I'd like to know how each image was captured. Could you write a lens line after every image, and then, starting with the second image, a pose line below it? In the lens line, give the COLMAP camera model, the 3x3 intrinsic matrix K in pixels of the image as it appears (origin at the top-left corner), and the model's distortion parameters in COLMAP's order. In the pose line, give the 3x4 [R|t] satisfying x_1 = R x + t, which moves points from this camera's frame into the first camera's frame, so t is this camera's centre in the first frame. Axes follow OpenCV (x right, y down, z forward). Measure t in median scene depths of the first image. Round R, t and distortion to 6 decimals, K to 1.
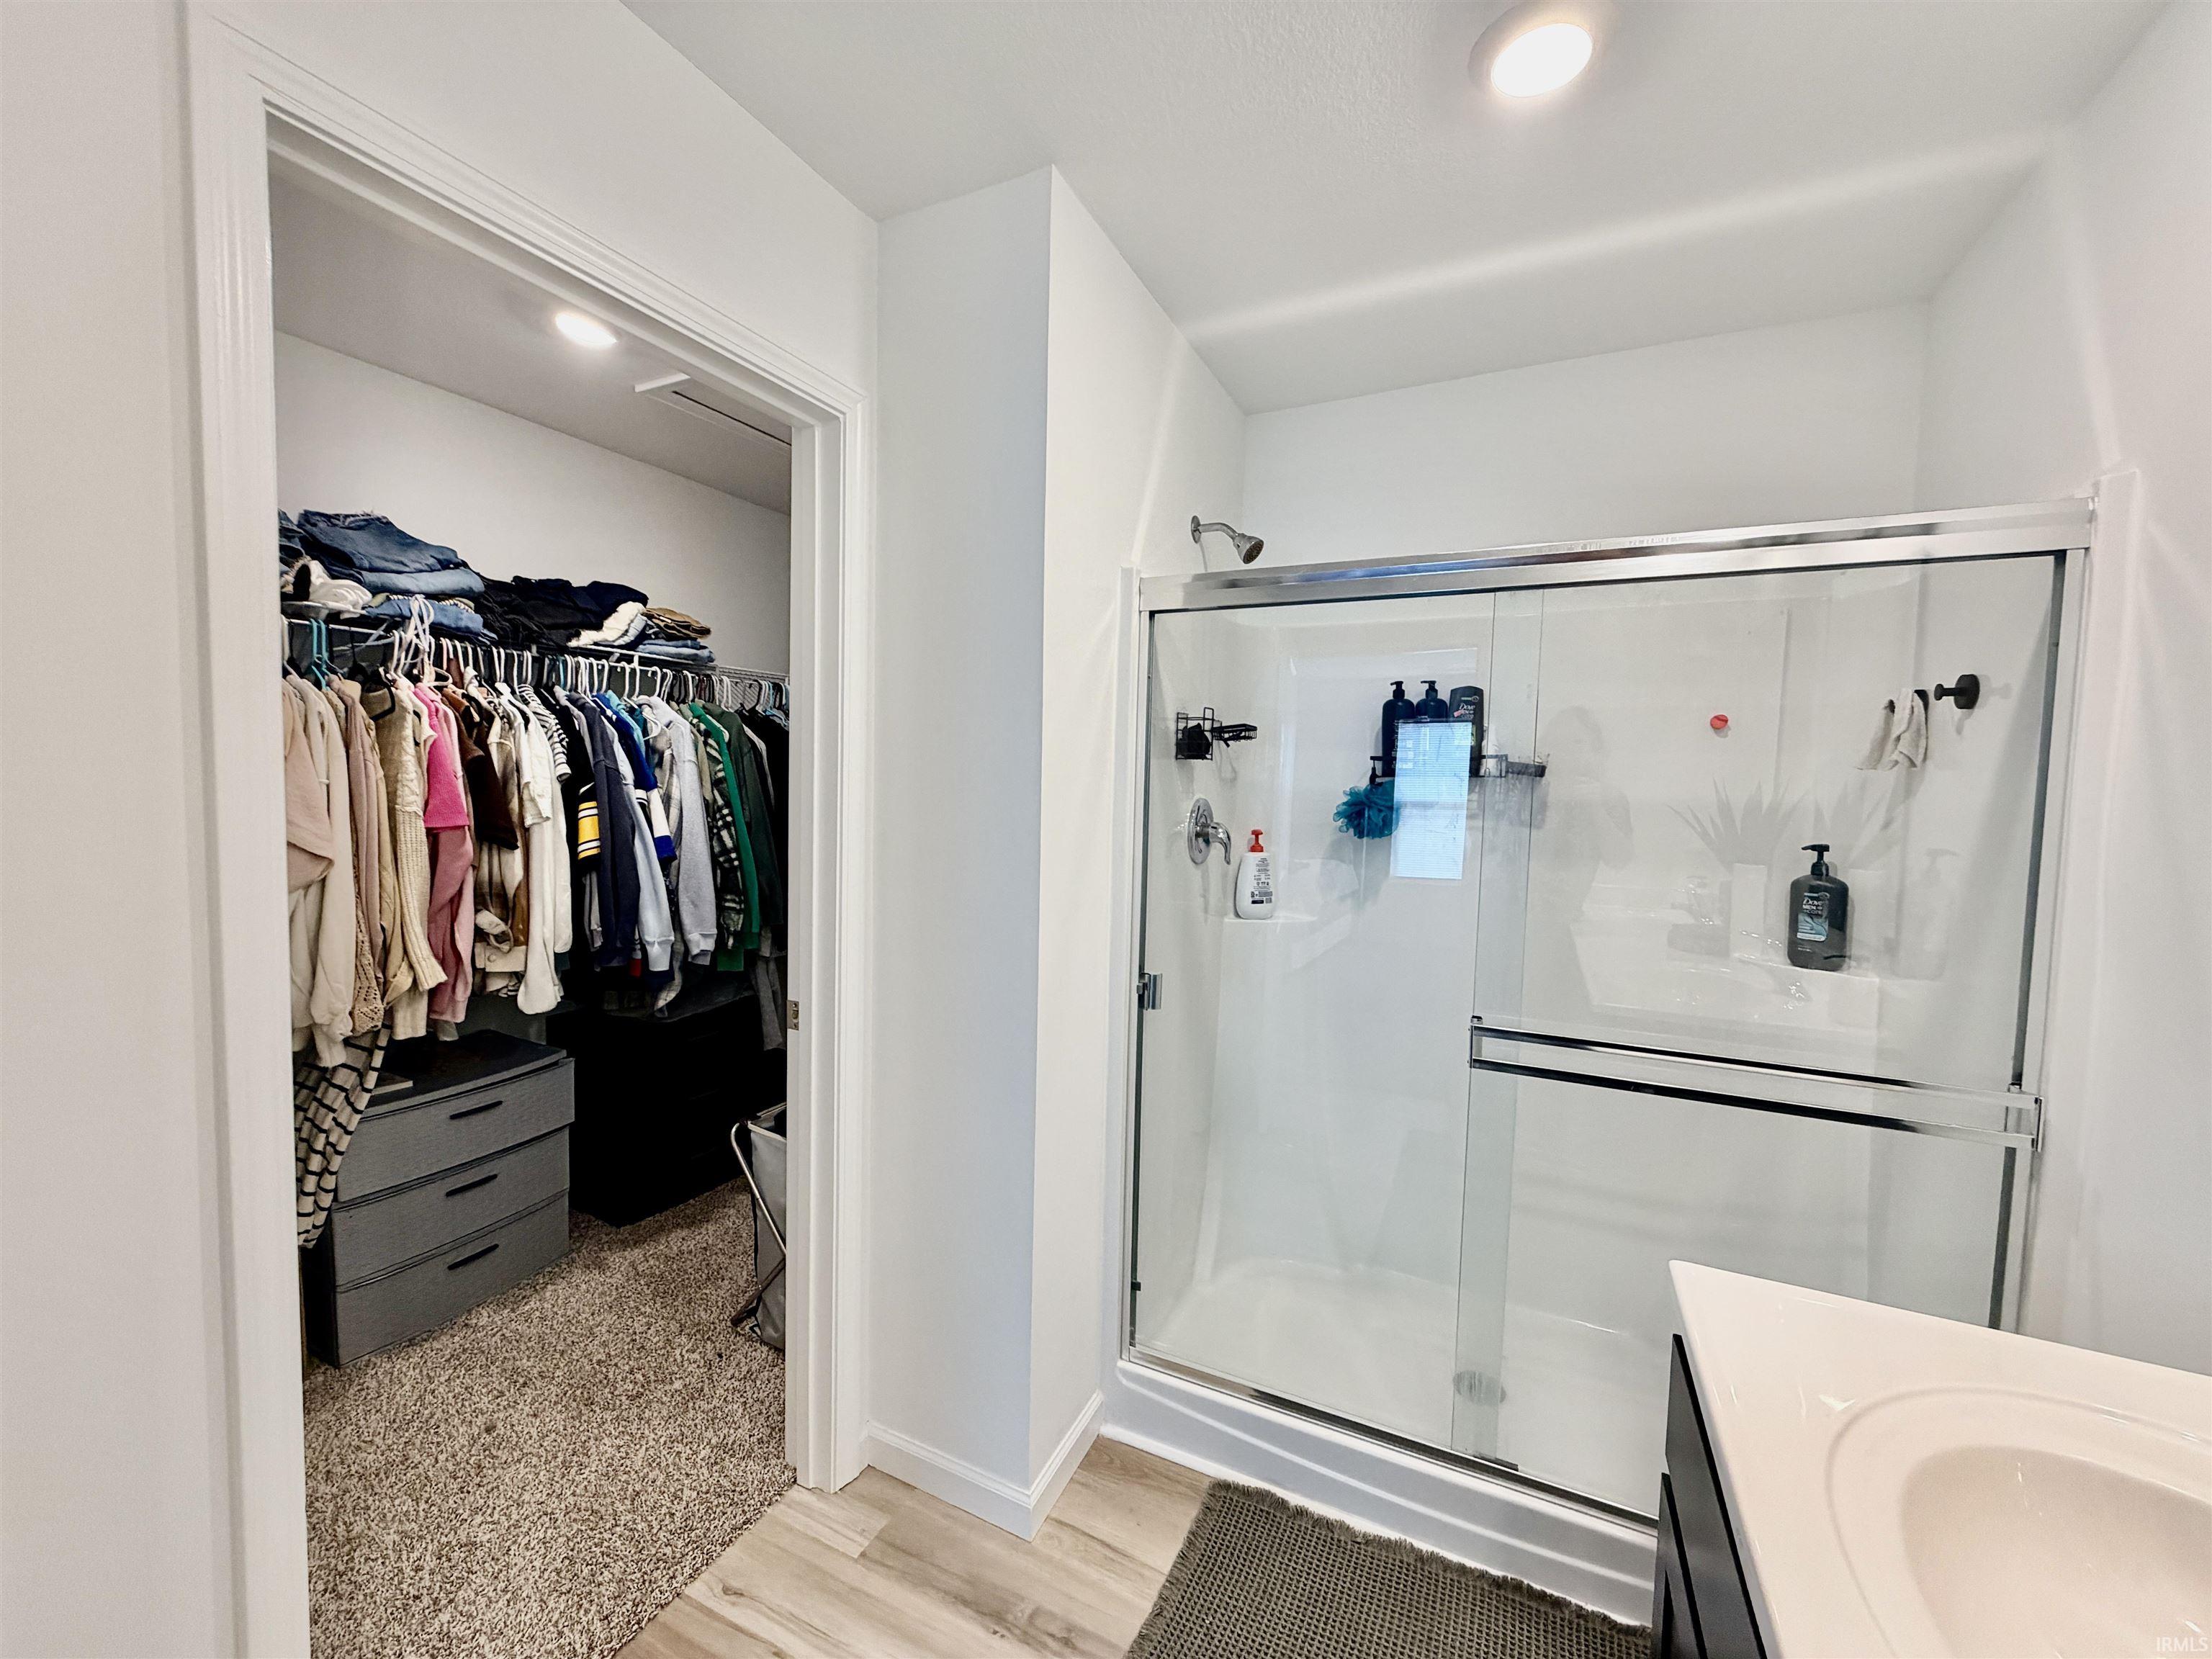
lens RADIAL K [[883.7, 0, 1105.2], [0, 883.7, 832.9], [0, 0, 1]] dist [0.001292, -0.000574]
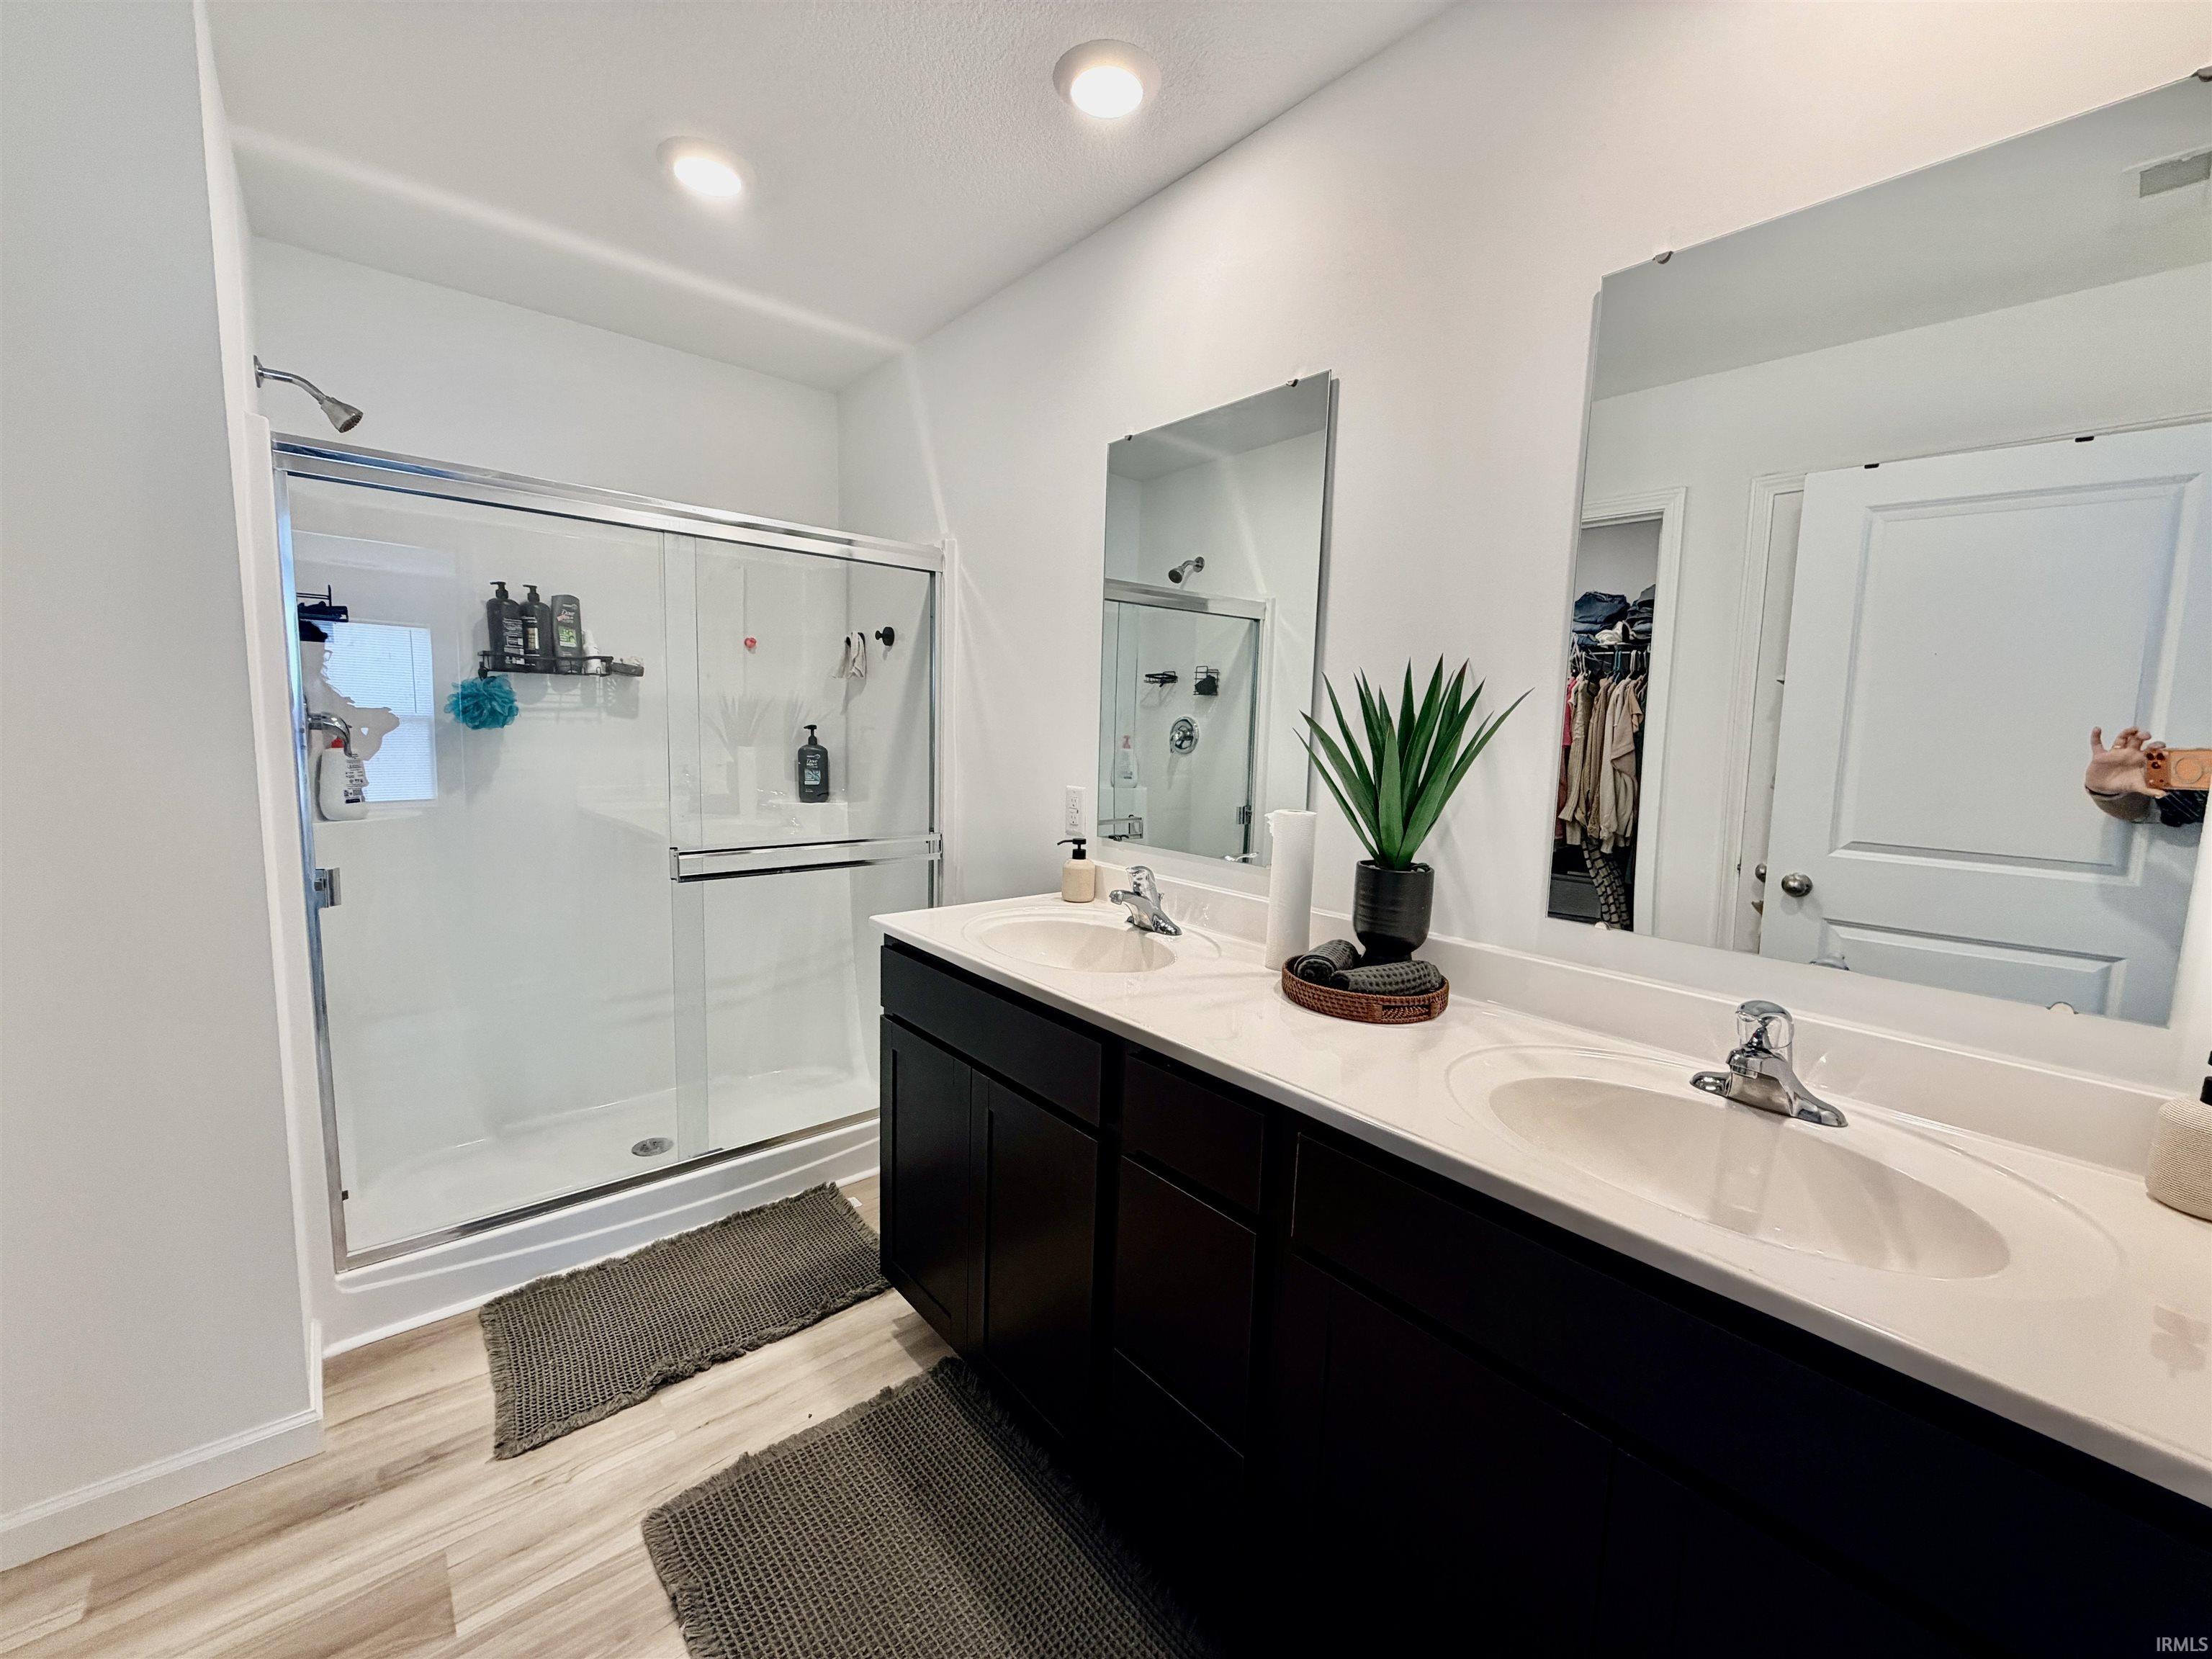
lens RADIAL K [[883.7, 0, 1105.2], [0, 883.7, 832.9], [0, 0, 1]] dist [0.001292, -0.000574]
pose [[0.404866, -0.120270, 0.906432, -0.459807], [0.036878, 0.992653, 0.115238, 0.042752], [-0.913632, -0.013228, 0.406327, -0.143395]]
